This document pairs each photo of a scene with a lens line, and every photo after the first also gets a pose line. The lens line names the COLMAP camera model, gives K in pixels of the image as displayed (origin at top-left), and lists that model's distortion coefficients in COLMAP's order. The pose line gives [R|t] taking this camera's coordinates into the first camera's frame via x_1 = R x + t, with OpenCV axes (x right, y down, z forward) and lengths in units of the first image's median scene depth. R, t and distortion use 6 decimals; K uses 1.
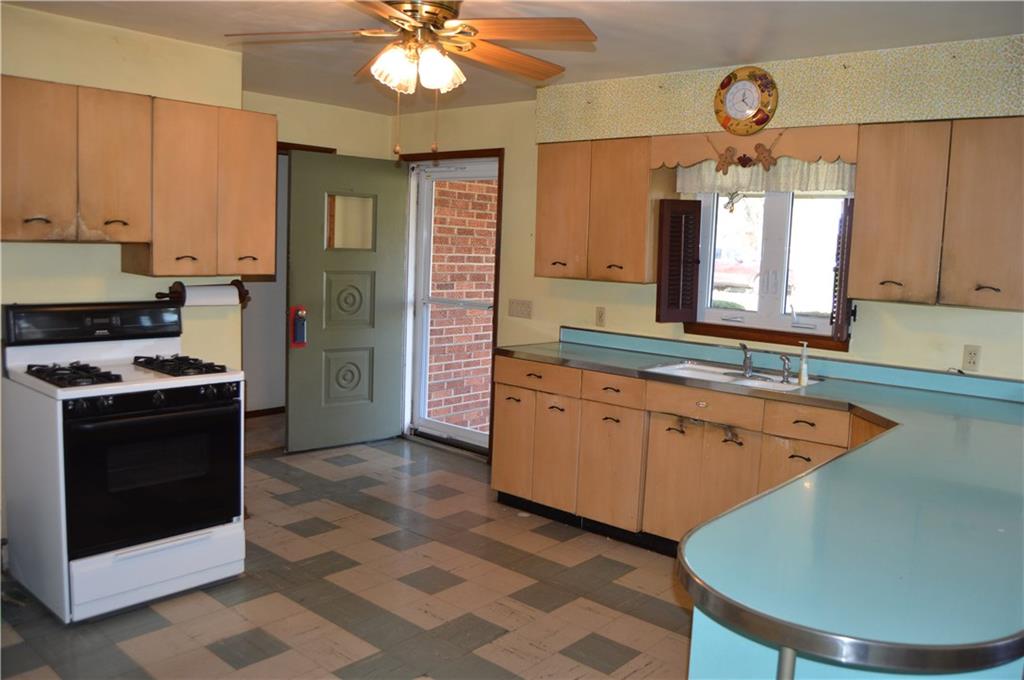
lens RADIAL K [[815.8, 0, 514.1], [0, 815.8, 335.2], [0, 0, 1]] dist [-0.086998, 0.024252]
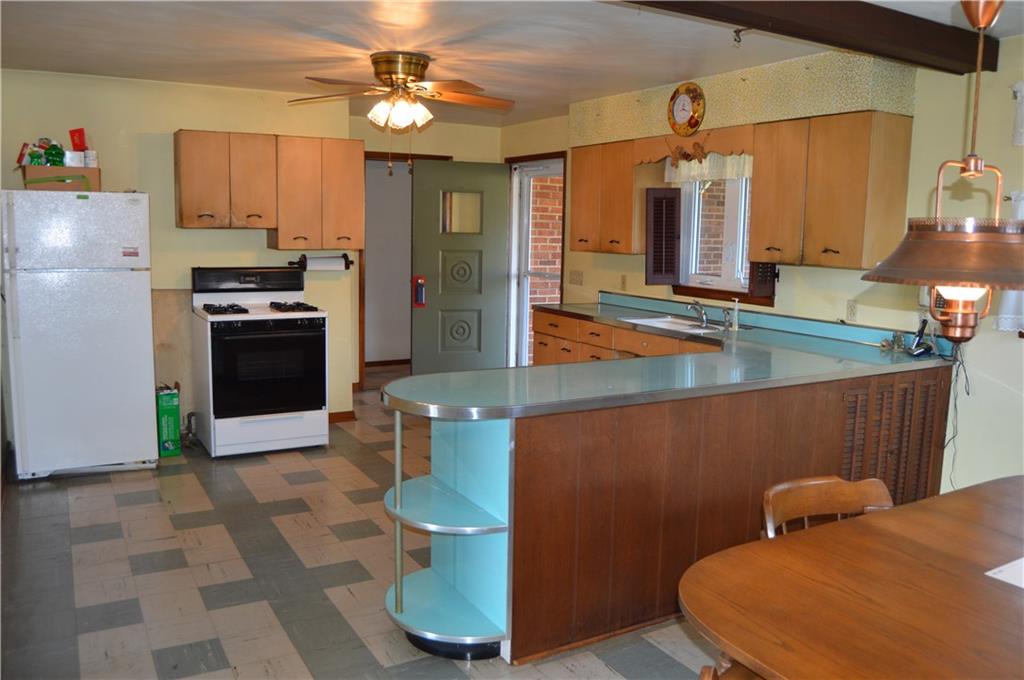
lens RADIAL K [[815.8, 0, 511.2], [0, 815.8, 340.2], [0, 0, 1]] dist [-0.086998, 0.024252]
pose [[0.944054, 0.025279, -0.328821, 0.447223], [-0.019688, 0.999600, 0.020322, 0.054816], [0.329203, -0.012711, 0.944174, -0.305884]]
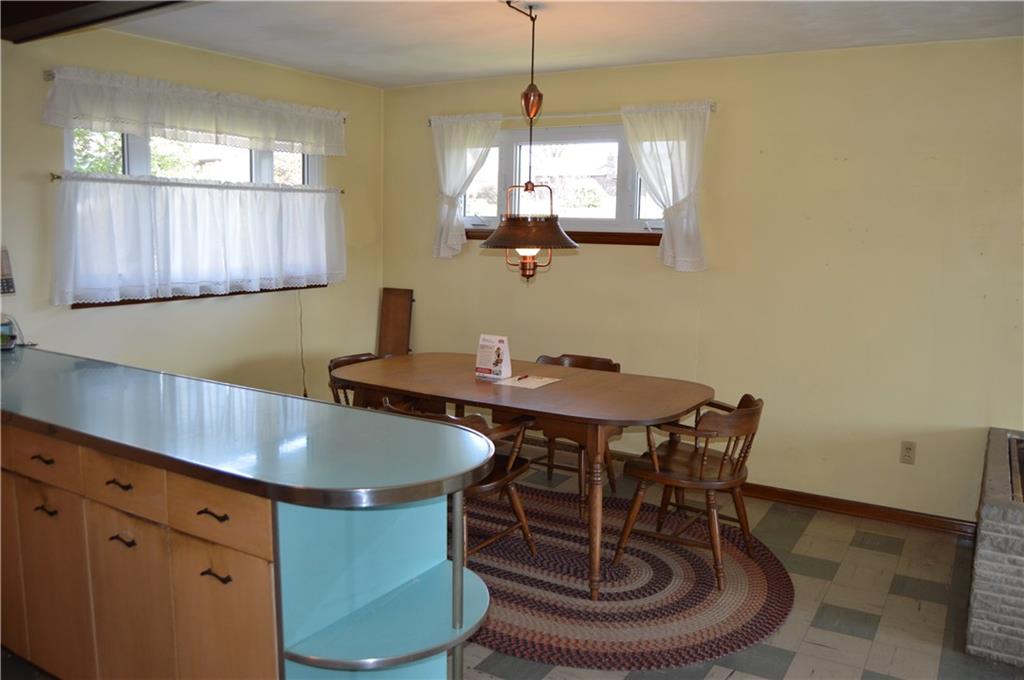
lens RADIAL K [[815.8, 0, 511.6], [0, 815.8, 340.5], [0, 0, 1]] dist [-0.086998, 0.024252]
pose [[-0.172822, -0.175799, 0.969137, -1.464326], [0.085678, 0.977530, 0.192600, -0.191635], [-0.981220, 0.116319, -0.153876, 1.331589]]
